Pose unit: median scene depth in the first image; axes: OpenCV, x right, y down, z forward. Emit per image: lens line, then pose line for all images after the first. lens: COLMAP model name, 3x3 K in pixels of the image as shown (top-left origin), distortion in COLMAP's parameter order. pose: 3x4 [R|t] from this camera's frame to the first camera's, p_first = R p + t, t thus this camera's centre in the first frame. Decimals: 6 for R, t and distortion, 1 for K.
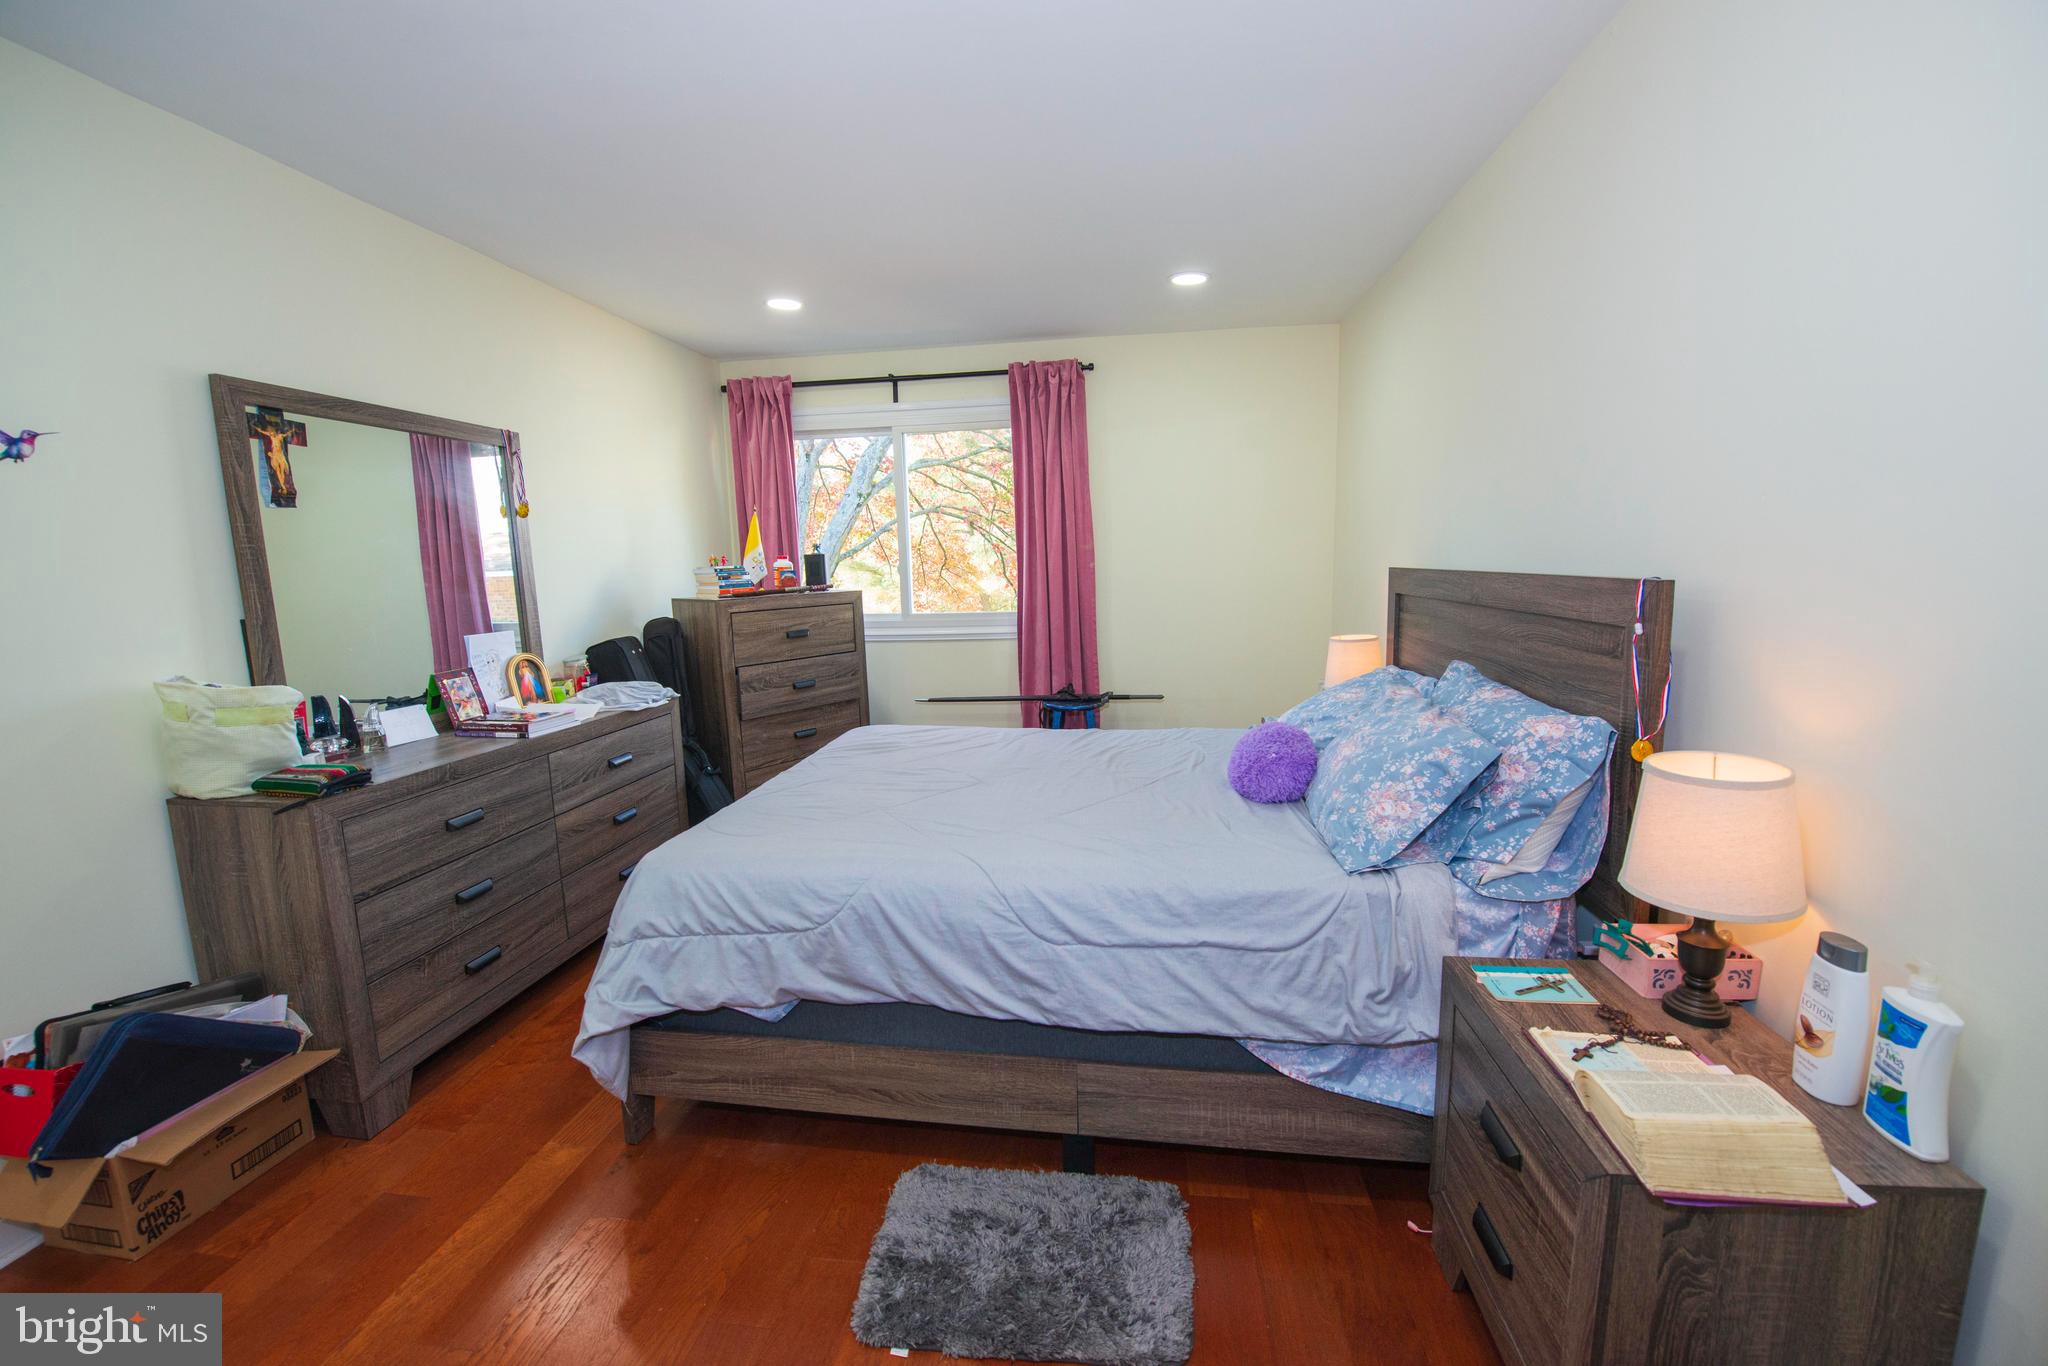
lens RADIAL K [[813.0, 0, 1032.2], [0, 813.0, 681.3], [0, 0, 1]] dist [-0.020416, -0.000444]
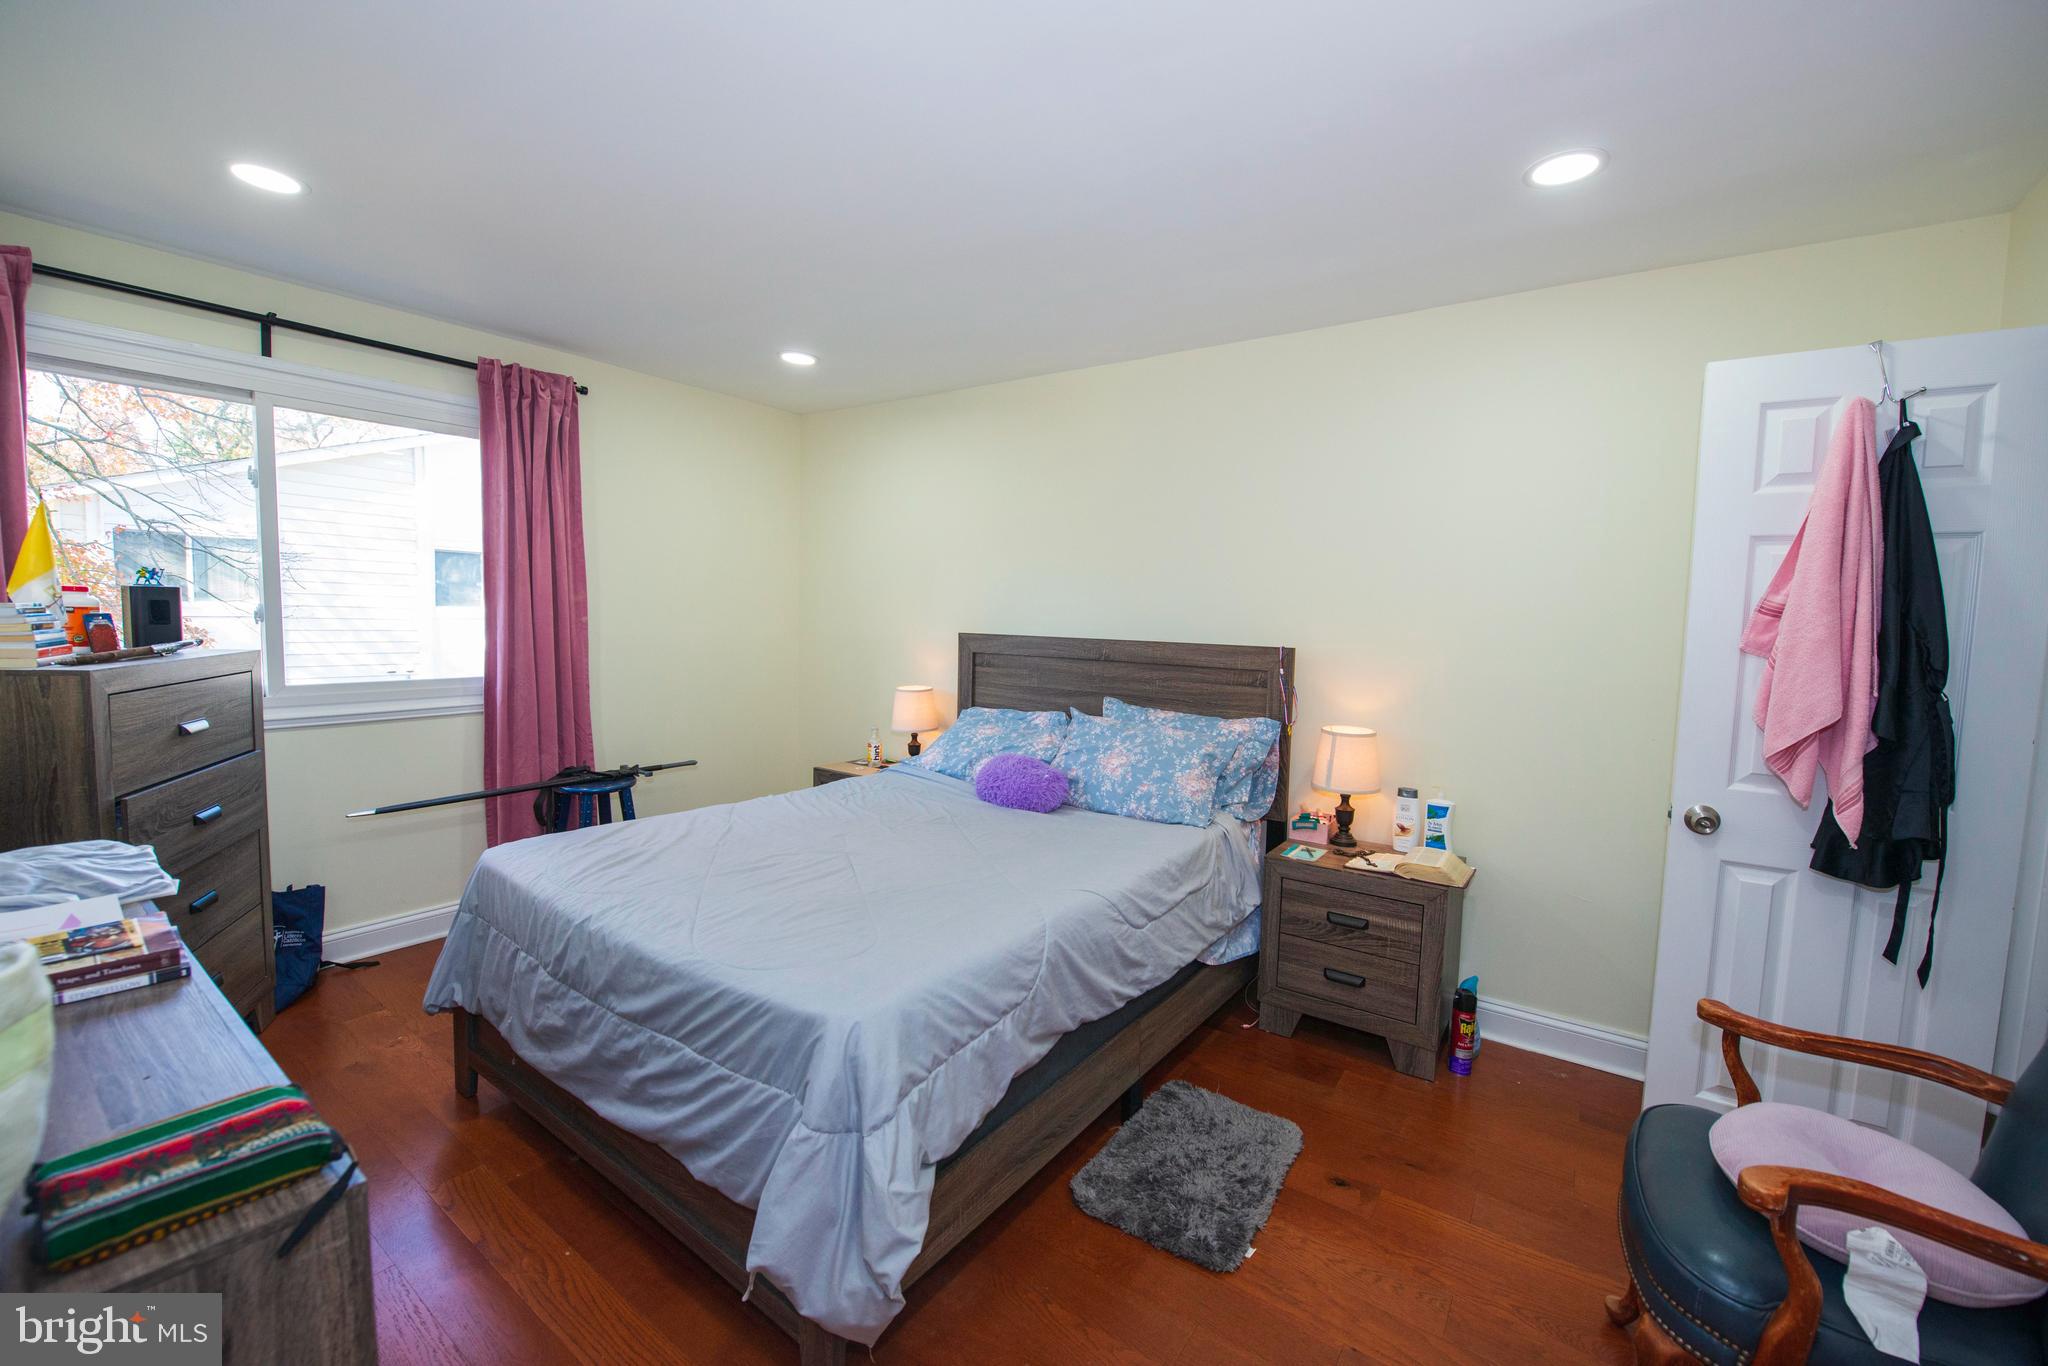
lens RADIAL K [[813.0, 0, 1032.2], [0, 813.0, 681.3], [0, 0, 1]] dist [-0.020416, -0.000444]
pose [[0.462696, -0.035885, 0.885791, -0.748857], [0.094245, 0.995509, -0.008899, -0.044873], [-0.881493, 0.087599, 0.464000, 0.332200]]
